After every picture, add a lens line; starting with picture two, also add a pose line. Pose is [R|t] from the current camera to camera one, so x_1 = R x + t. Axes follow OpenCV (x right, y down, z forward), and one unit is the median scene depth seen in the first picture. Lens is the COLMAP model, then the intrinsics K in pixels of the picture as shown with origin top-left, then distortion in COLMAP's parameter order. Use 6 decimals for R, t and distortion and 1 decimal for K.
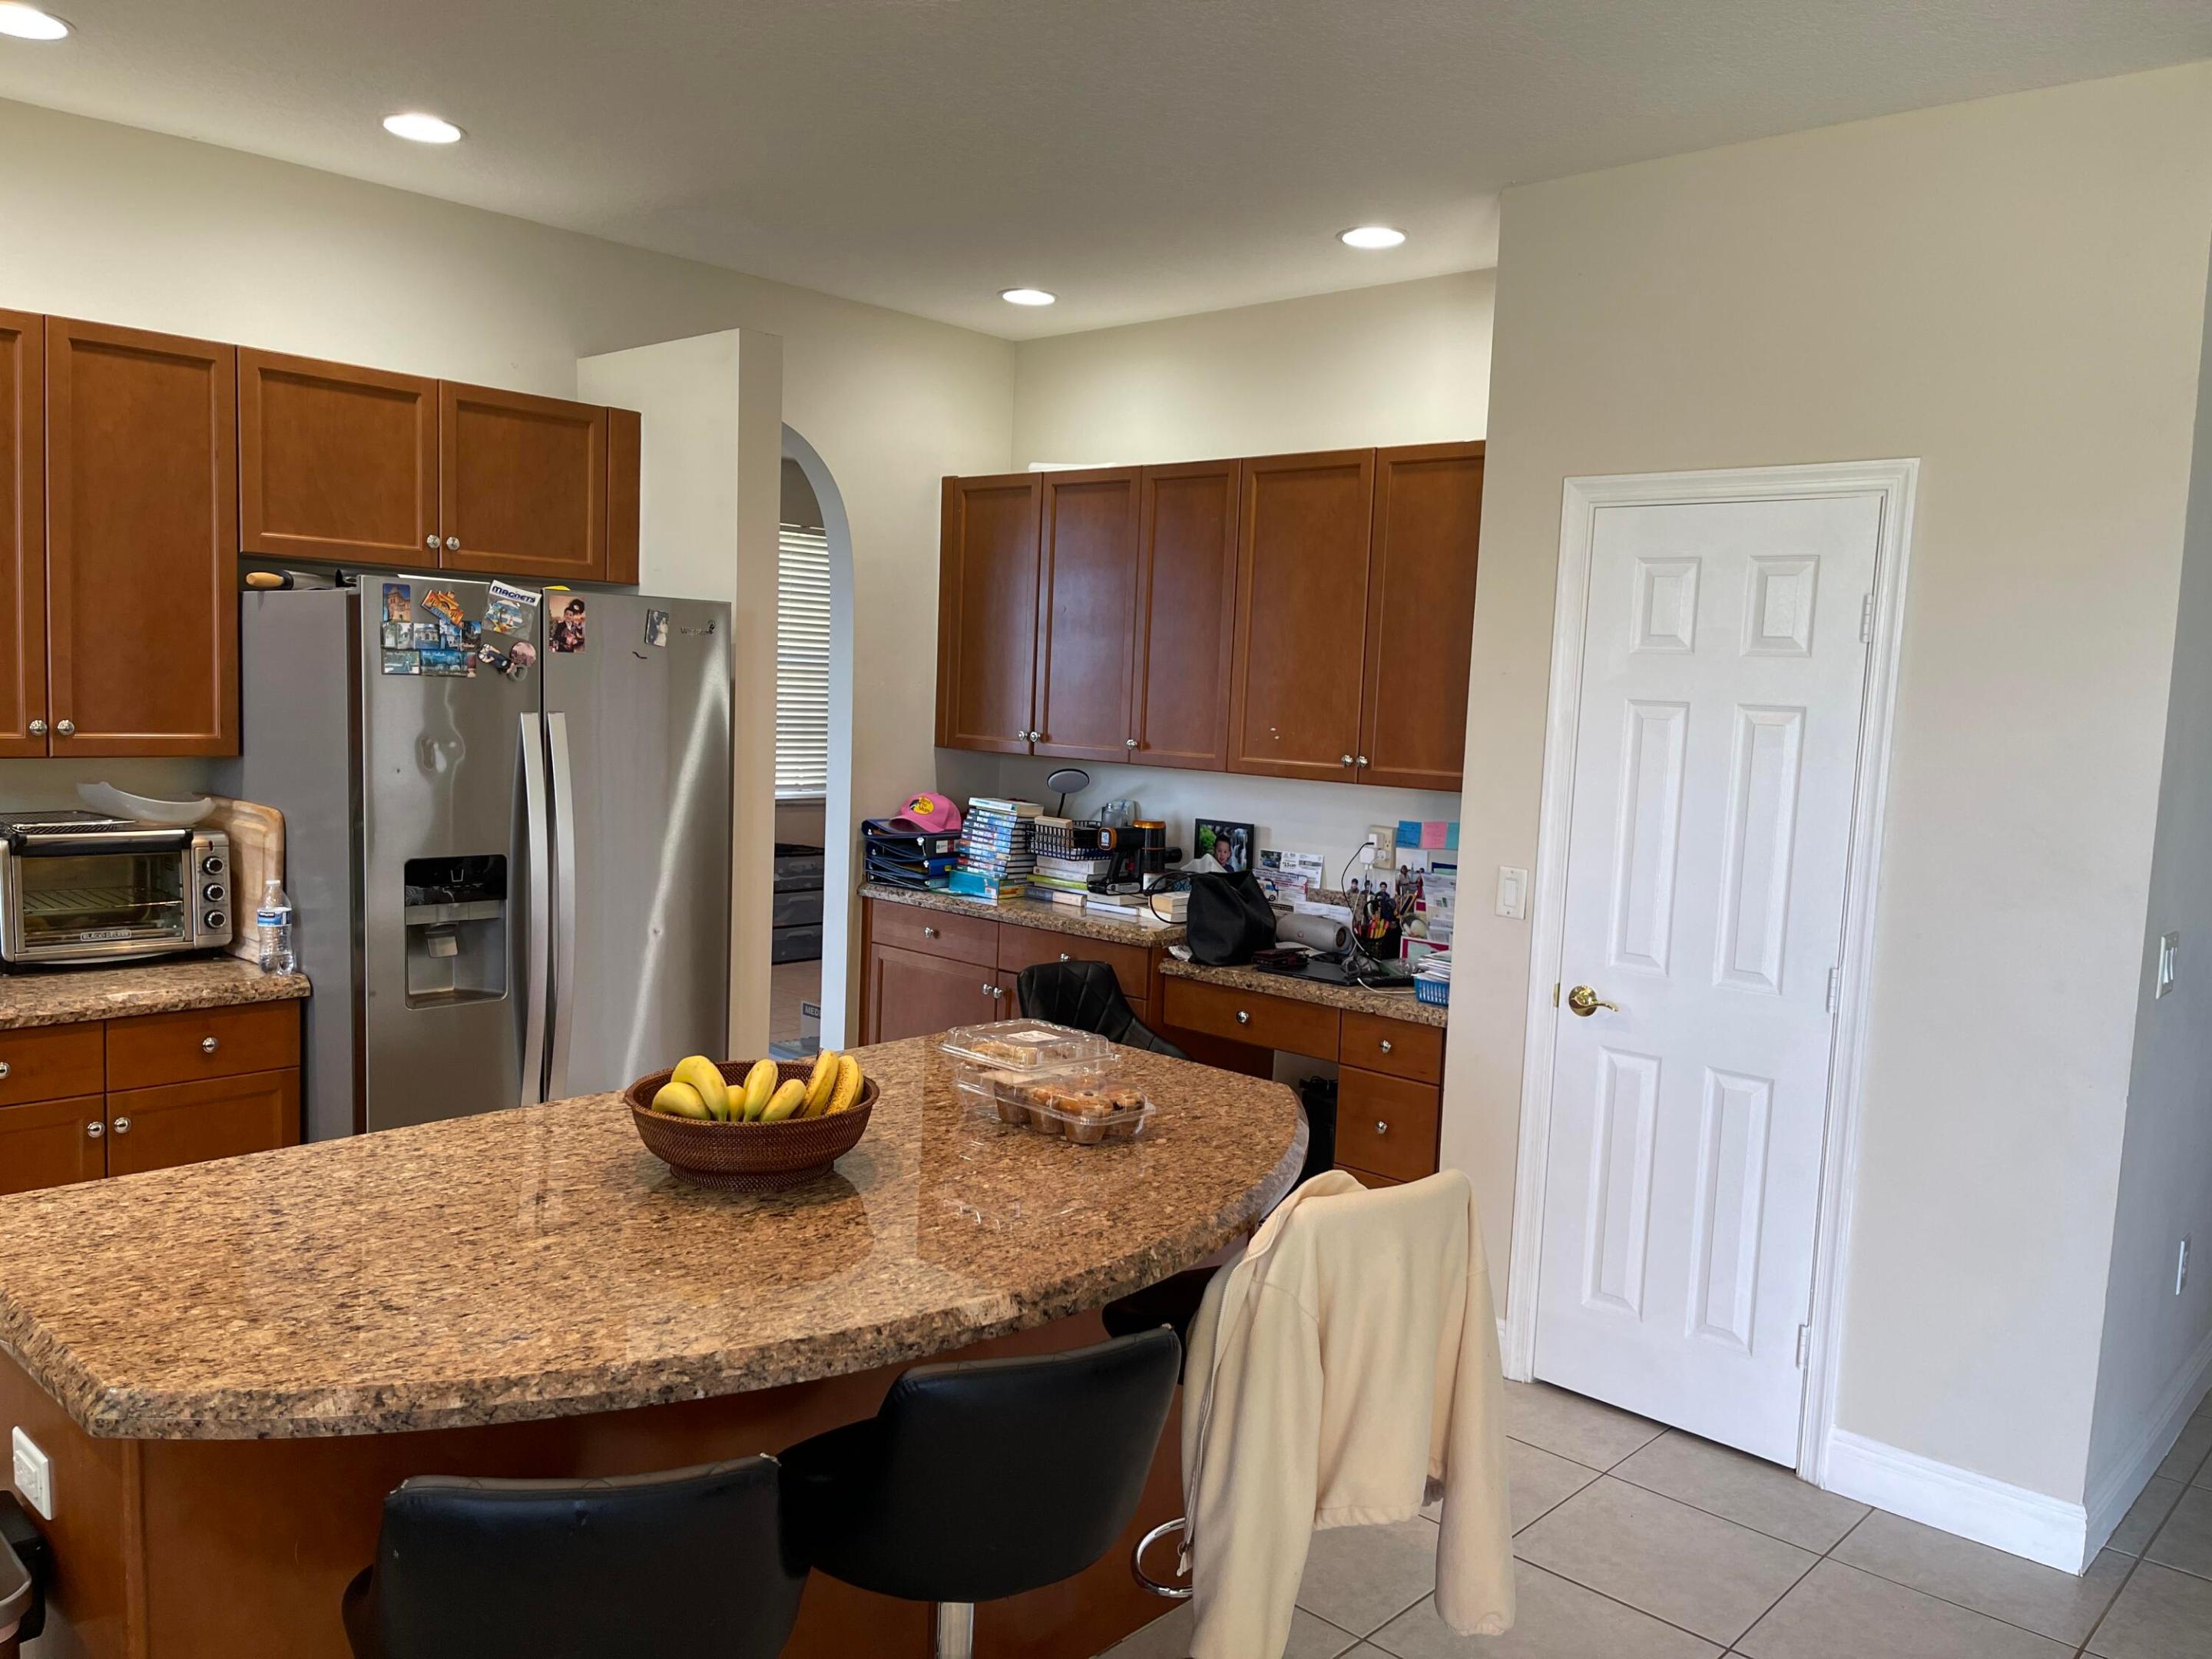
lens RADIAL K [[1662.0, 0, 1104.4], [0, 1662.0, 835.2], [0, 0, 1]] dist [0.020672, -0.021206]
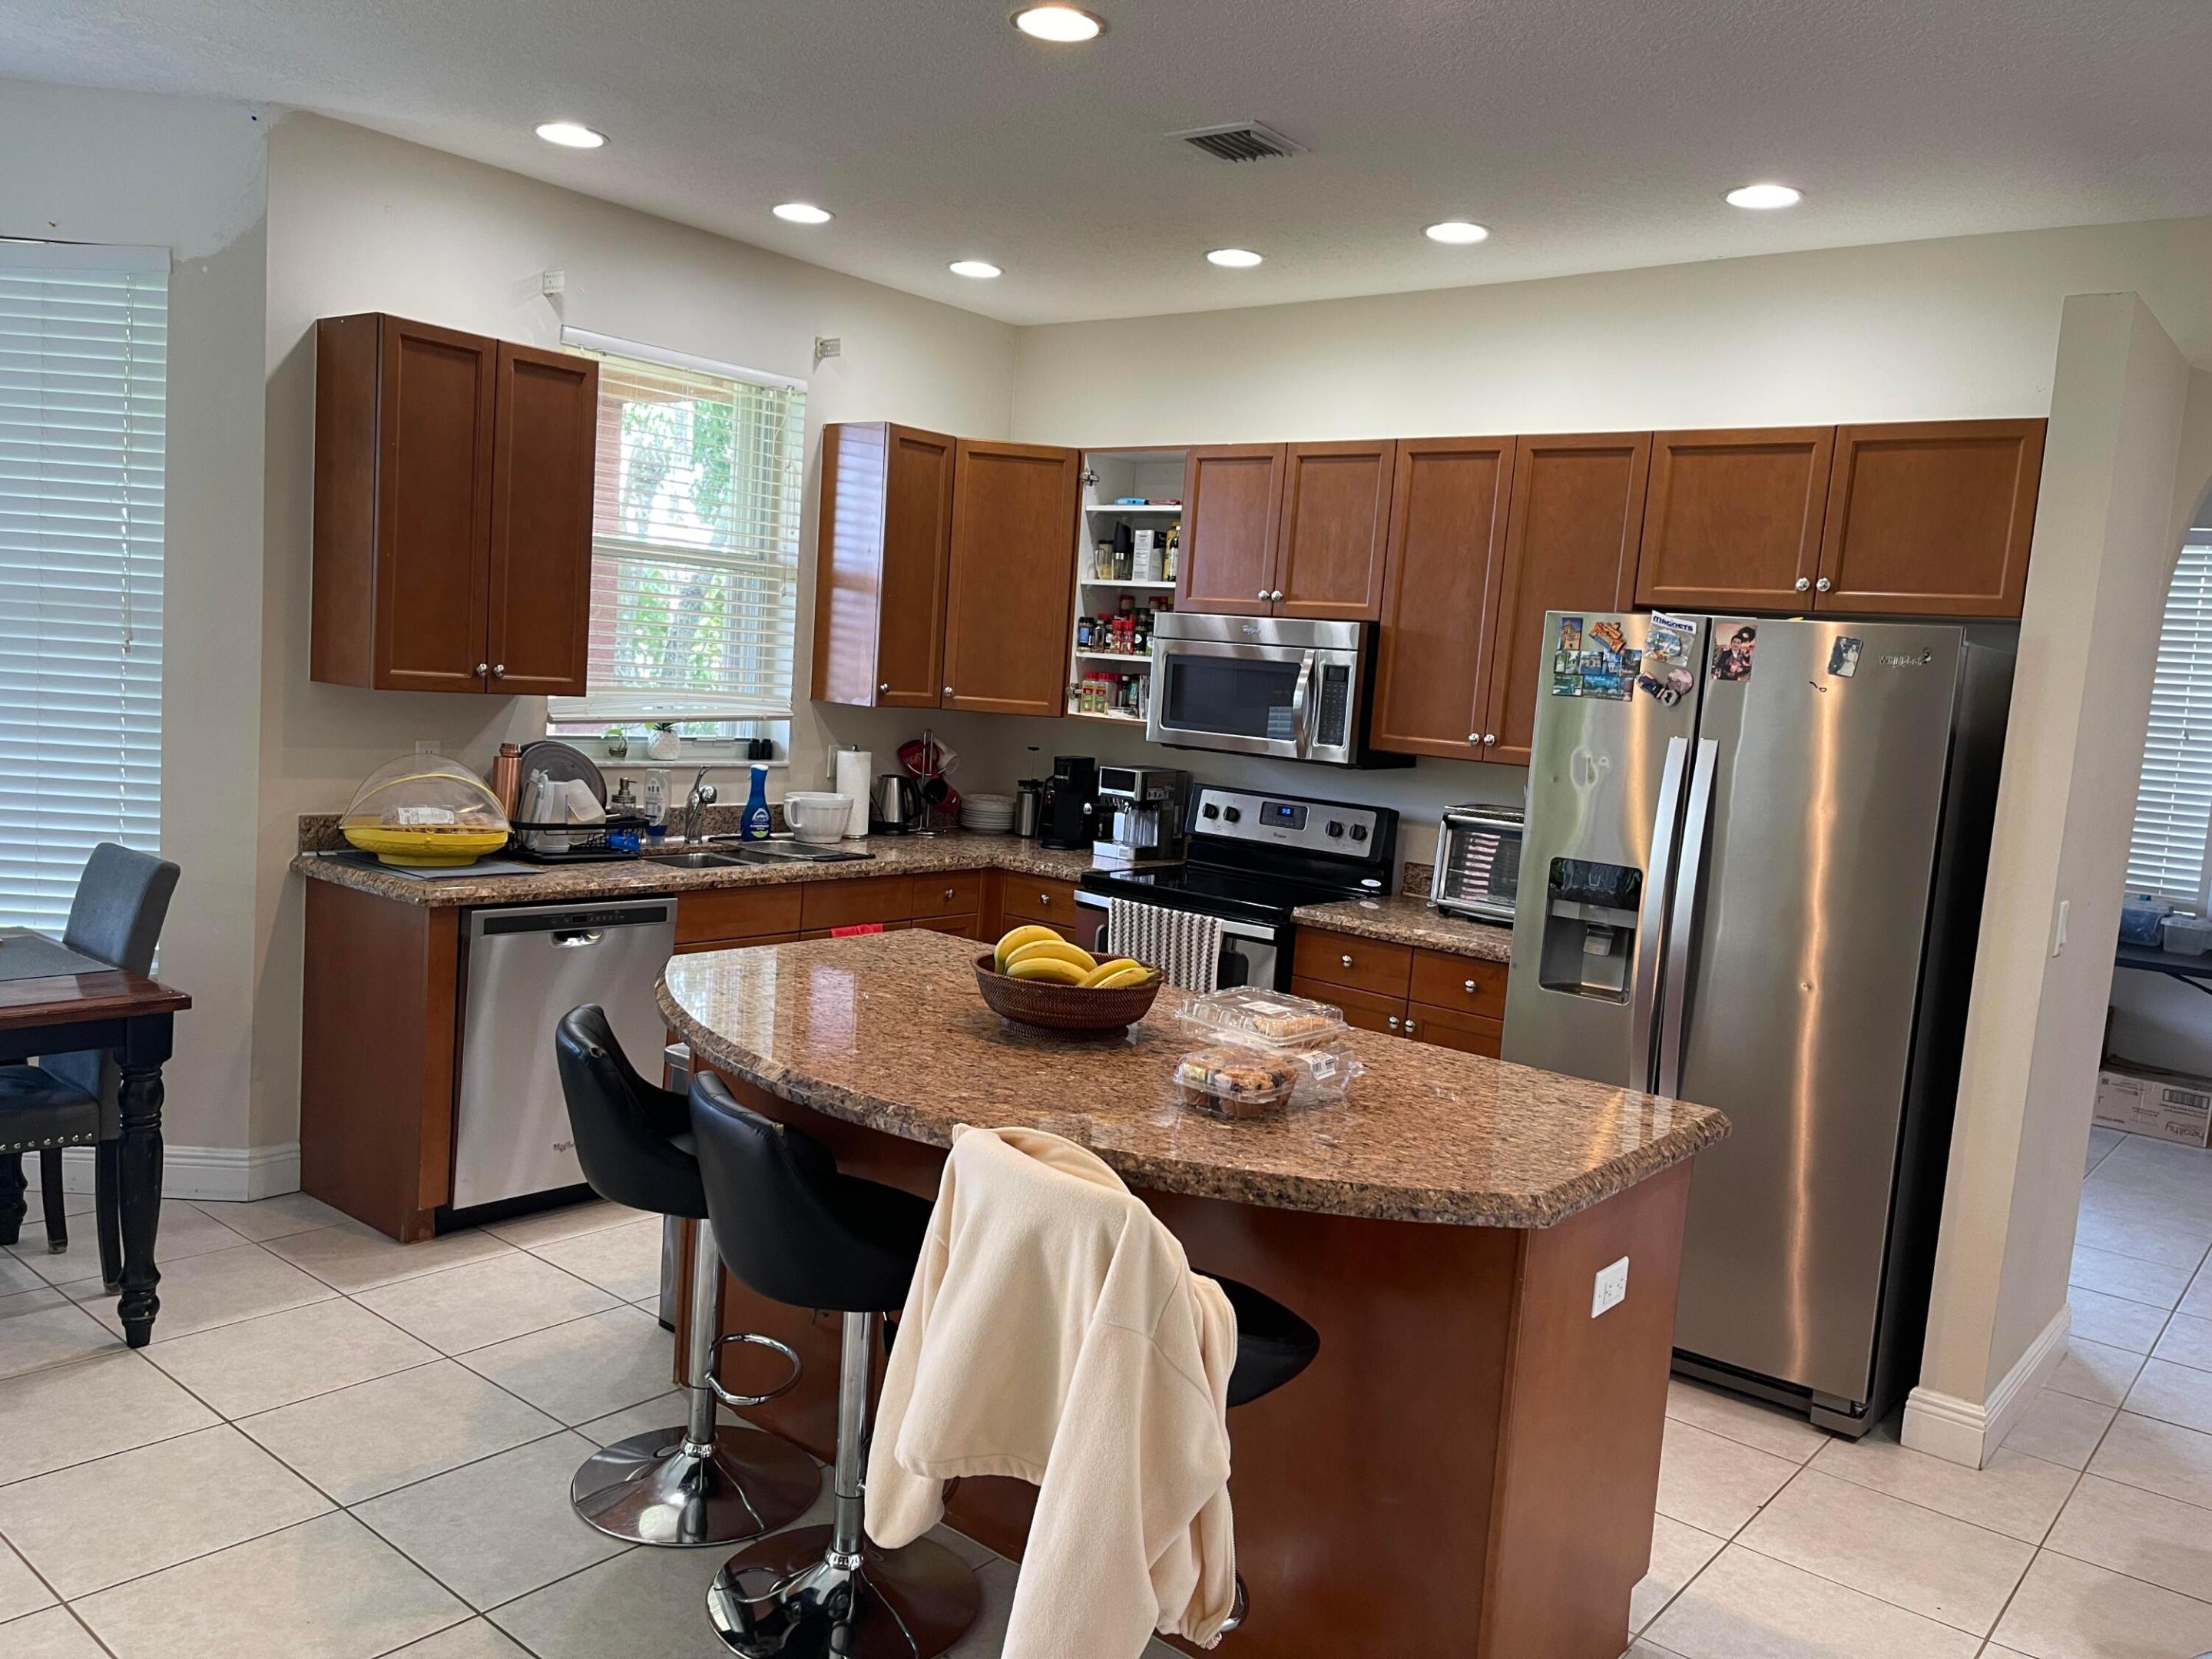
lens RADIAL K [[1662.0, 0, 1105.5], [0, 1662.0, 837.9], [0, 0, 1]] dist [0.020672, -0.021206]
pose [[0.059624, 0.072517, -0.995583, 0.675620], [-0.161492, 0.984920, 0.062069, -0.018552], [0.985071, 0.157078, 0.070436, 0.590018]]
